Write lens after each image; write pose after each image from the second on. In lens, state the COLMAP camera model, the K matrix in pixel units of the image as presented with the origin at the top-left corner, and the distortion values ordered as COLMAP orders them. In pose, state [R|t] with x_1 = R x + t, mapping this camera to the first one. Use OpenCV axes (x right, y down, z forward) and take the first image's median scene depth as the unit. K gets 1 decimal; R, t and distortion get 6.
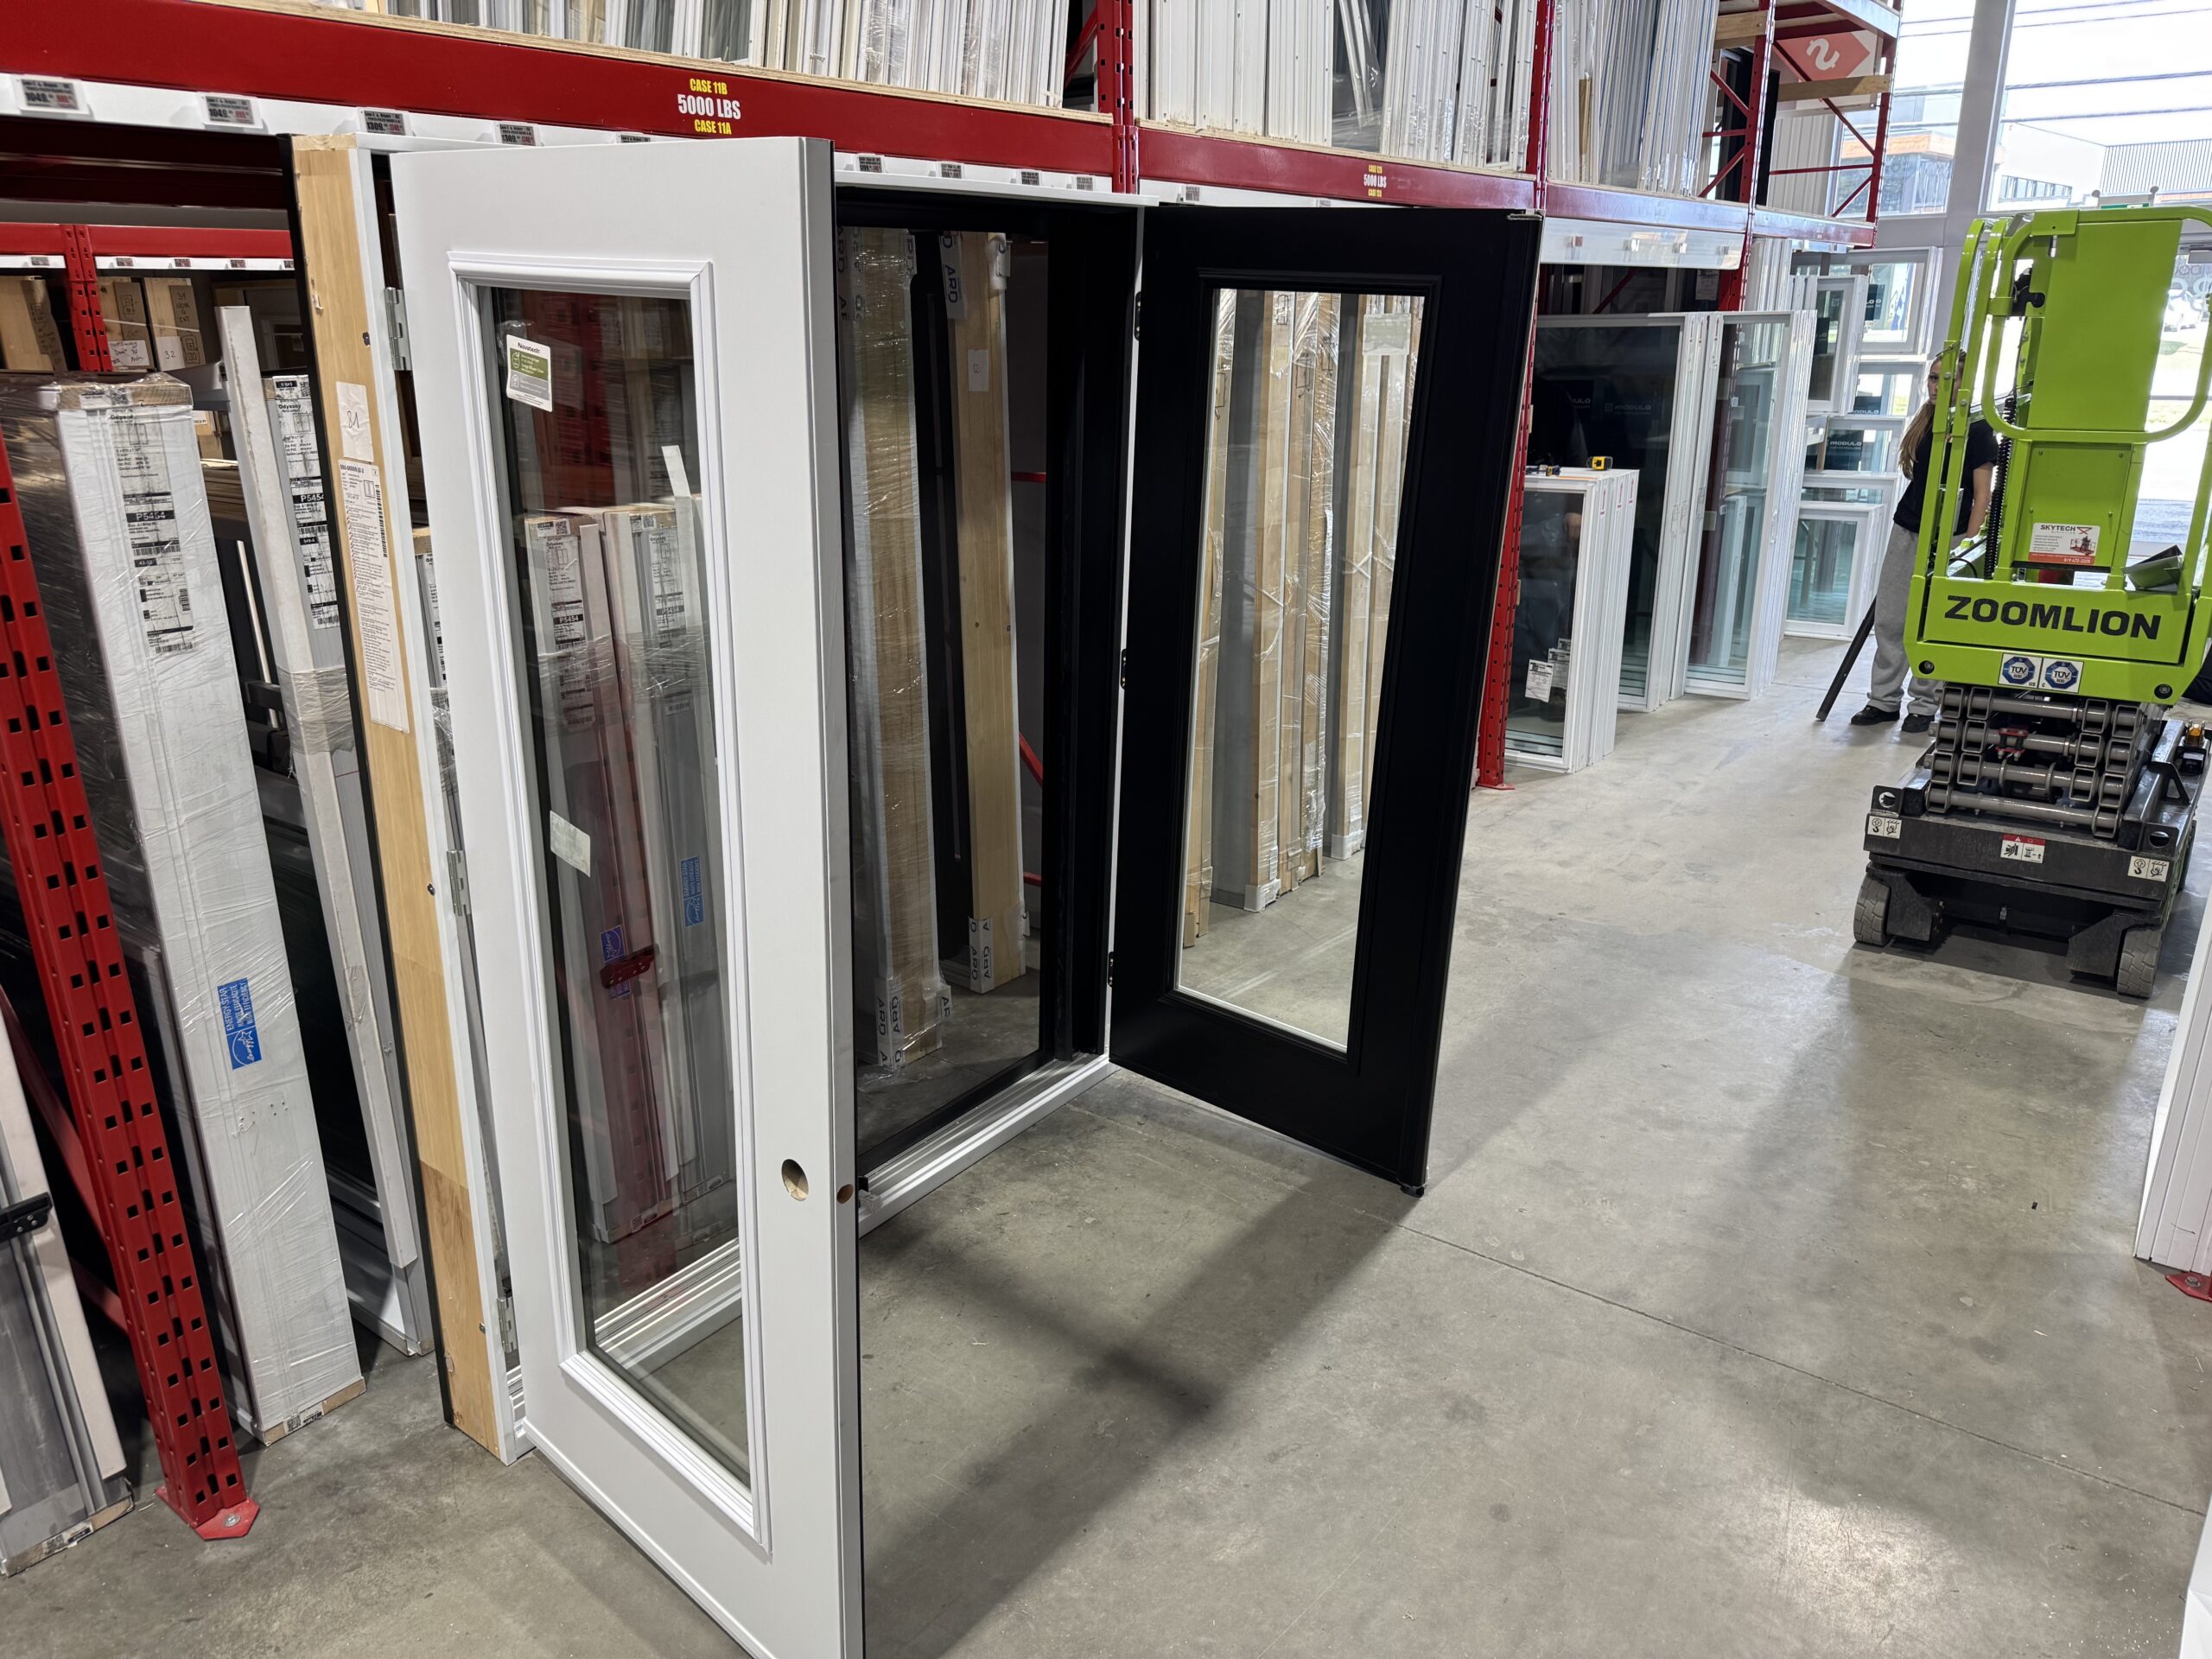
lens RADIAL K [[1566.3, 0, 1094.6], [0, 1566.3, 844.7], [0, 0, 1]] dist [0.019041, -0.019915]
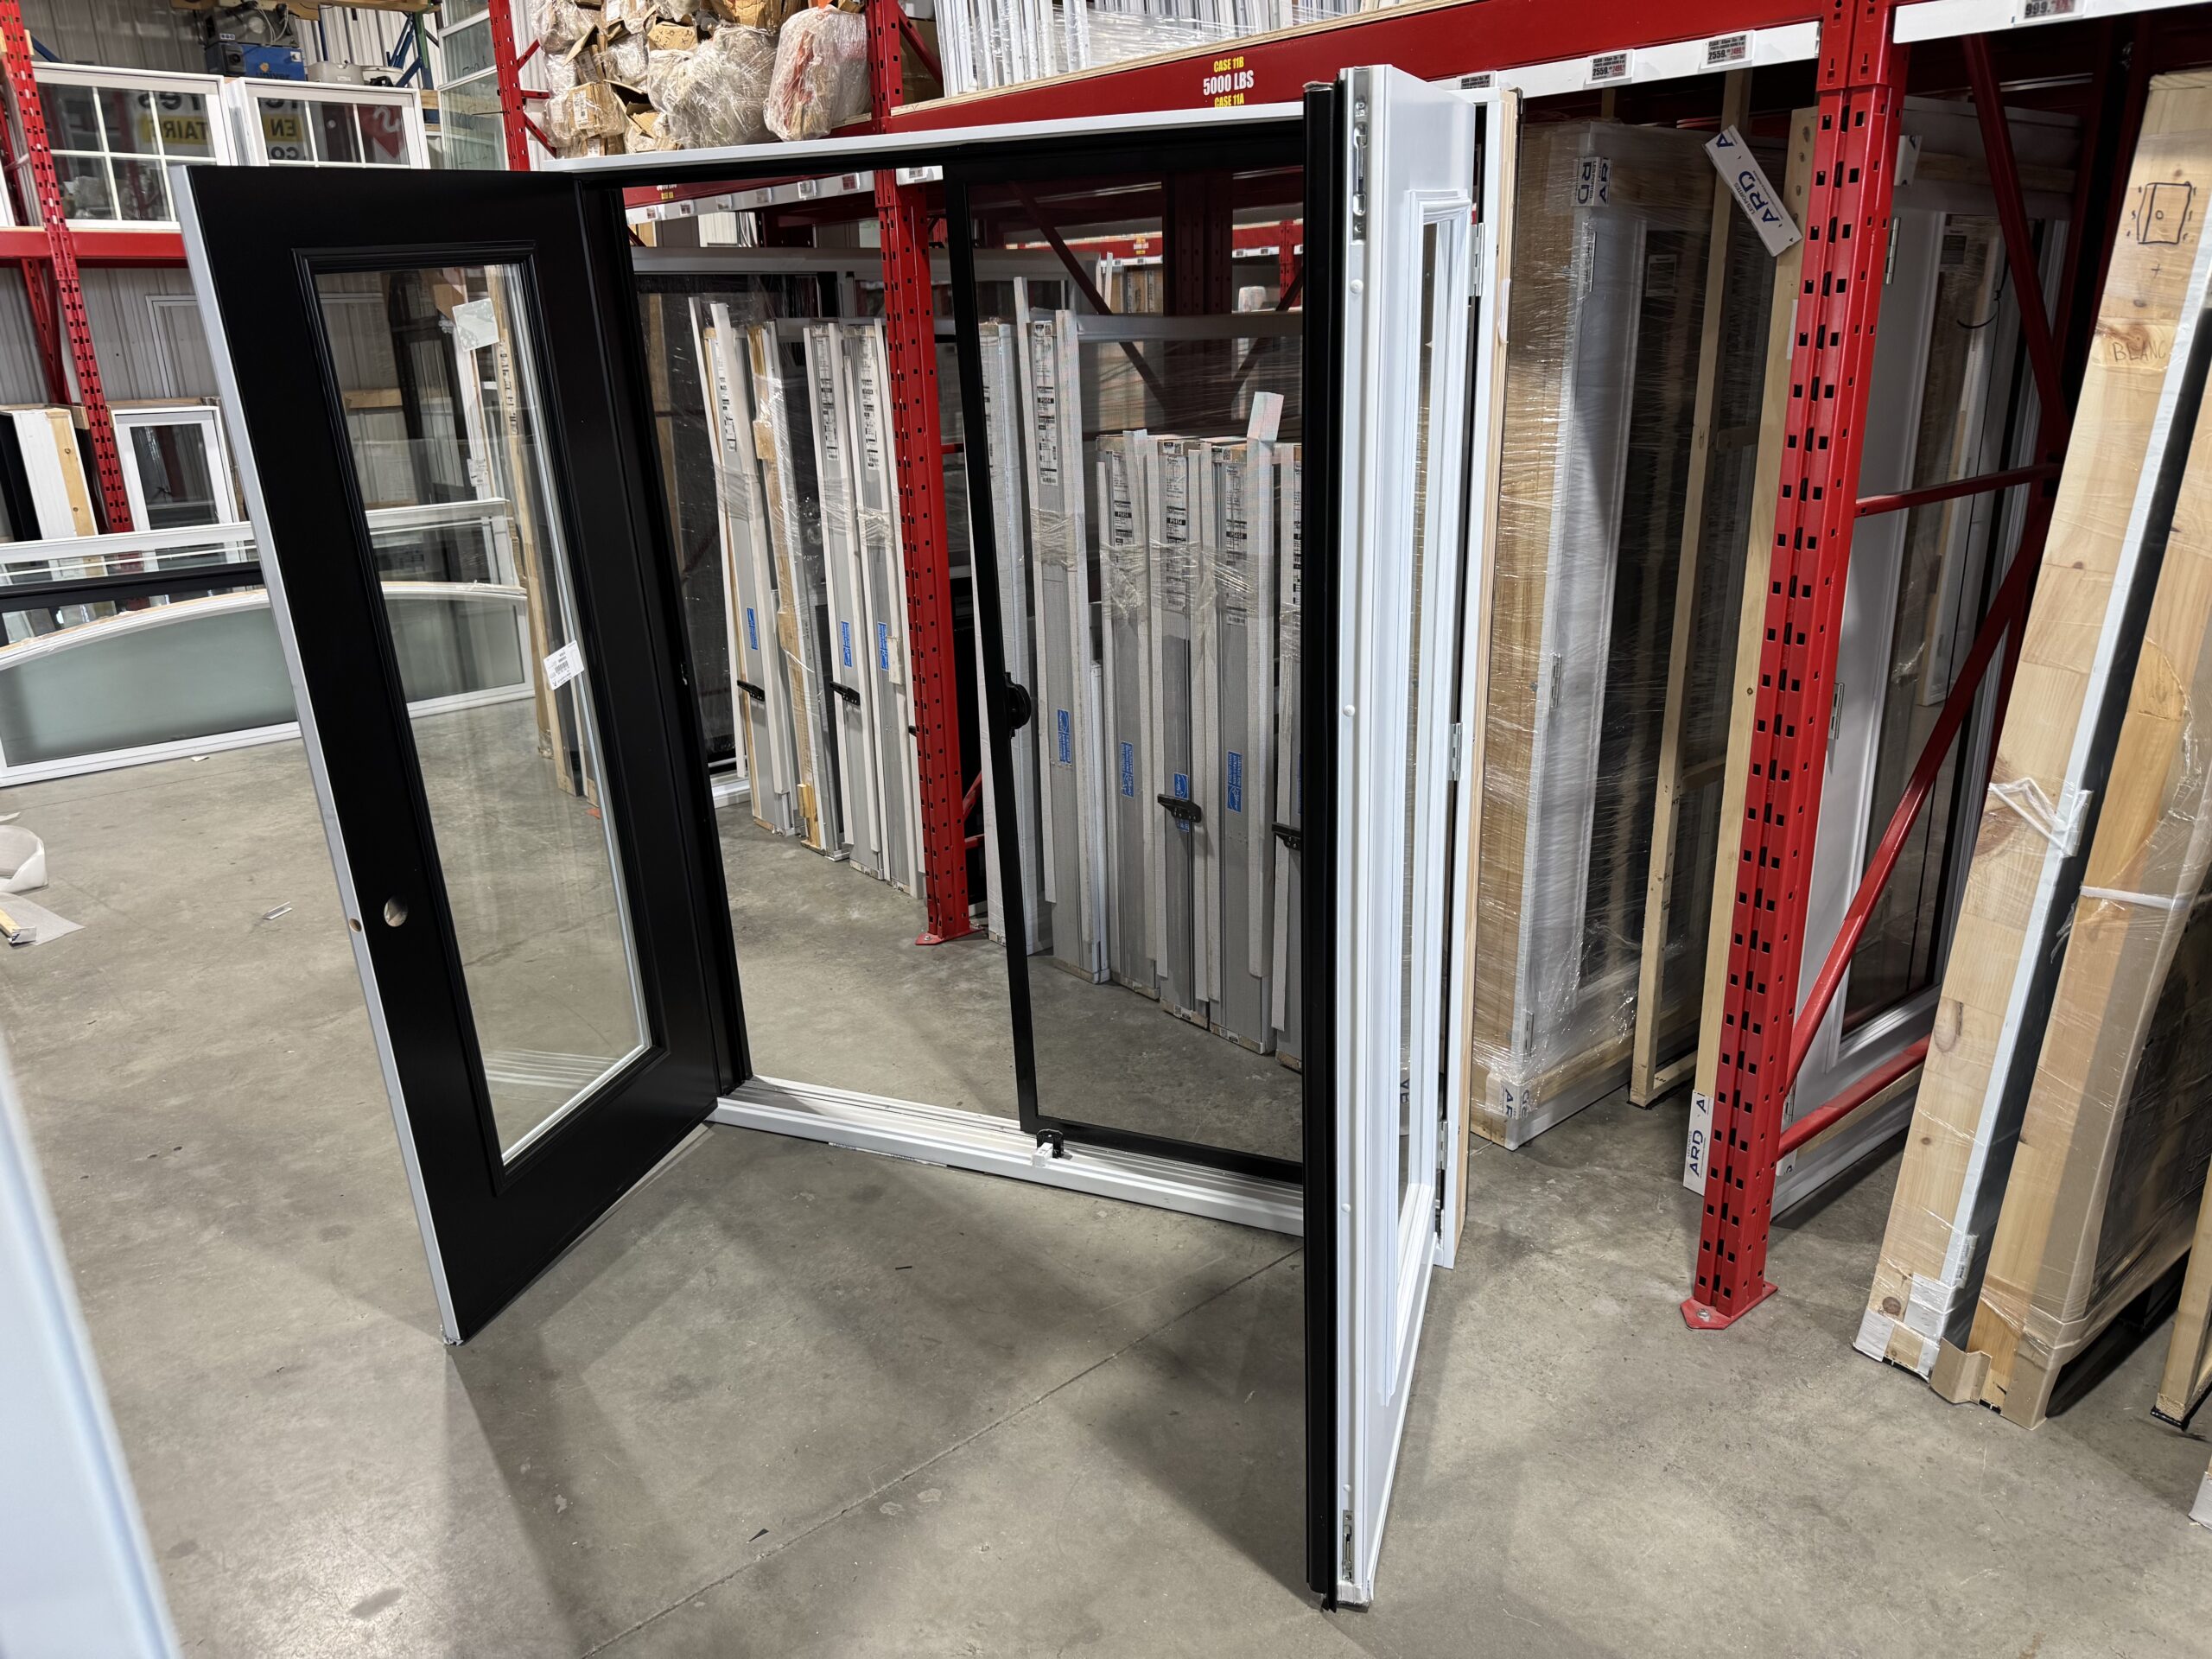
lens RADIAL K [[1566.3, 0, 1115.0], [0, 1566.3, 833.6], [0, 0, 1]] dist [0.019041, -0.019915]
pose [[-0.184354, 0.347347, -0.919437, 0.916812], [-0.268547, 0.882073, 0.387078, -0.397687], [0.945461, 0.318271, -0.069335, 1.128447]]
